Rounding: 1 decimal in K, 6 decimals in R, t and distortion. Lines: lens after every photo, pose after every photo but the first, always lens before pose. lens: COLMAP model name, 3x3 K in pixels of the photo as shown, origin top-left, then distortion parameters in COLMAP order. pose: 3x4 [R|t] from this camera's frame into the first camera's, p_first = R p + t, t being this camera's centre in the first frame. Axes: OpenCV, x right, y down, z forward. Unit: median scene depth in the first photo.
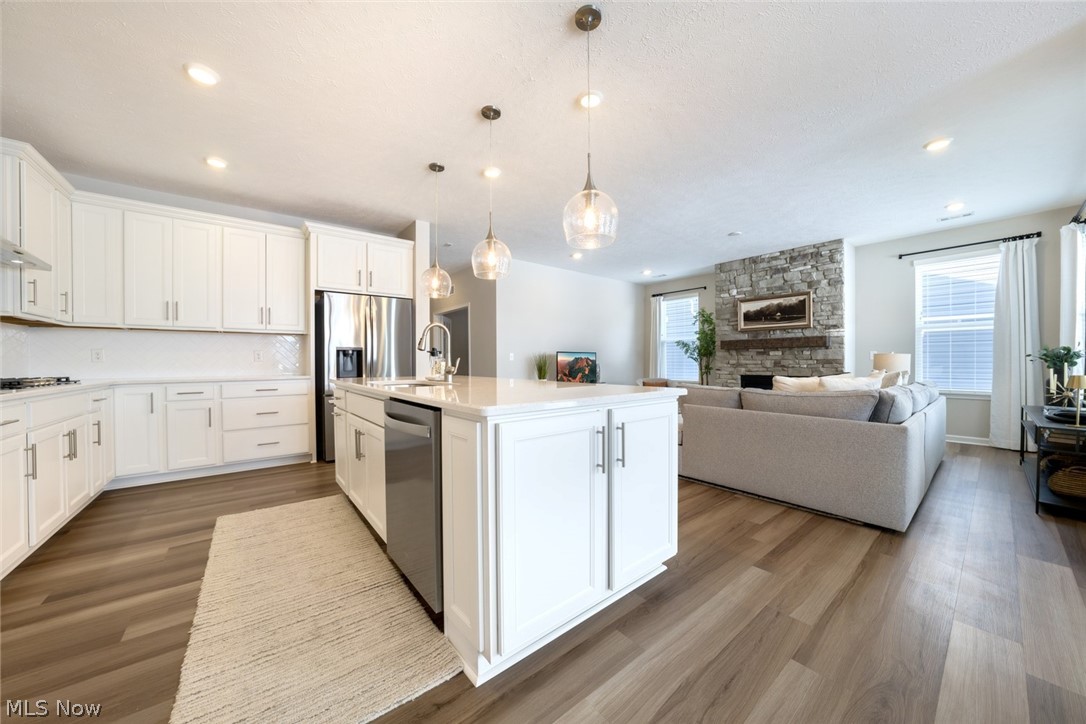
lens RADIAL K [[387.7, 0, 545.8], [0, 387.7, 361.9], [0, 0, 1]] dist [-0.024919, 0.002837]
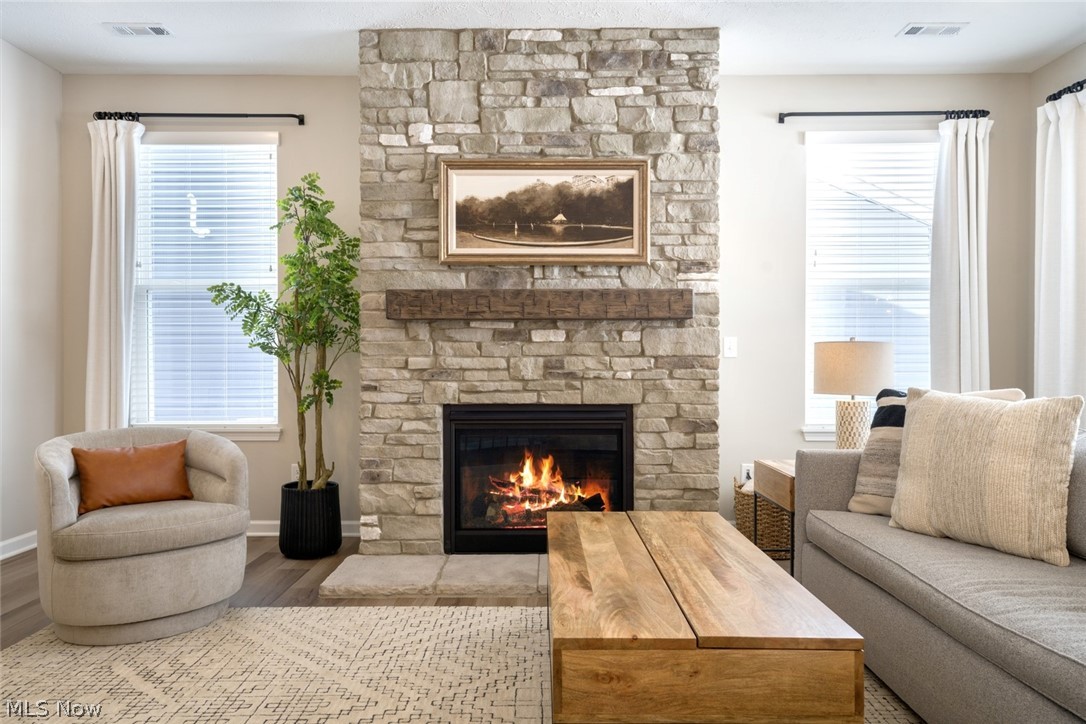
lens RADIAL K [[712.5, 0, 541.6], [0, 712.5, 358.0], [0, 0, 1]] dist [0.003766, 0.005876]
pose [[0.633338, -0.000283, 0.773875, 0.126916], [-0.001333, 0.999998, 0.001456, -0.005150], [-0.773874, -0.001954, 0.633337, 0.648441]]
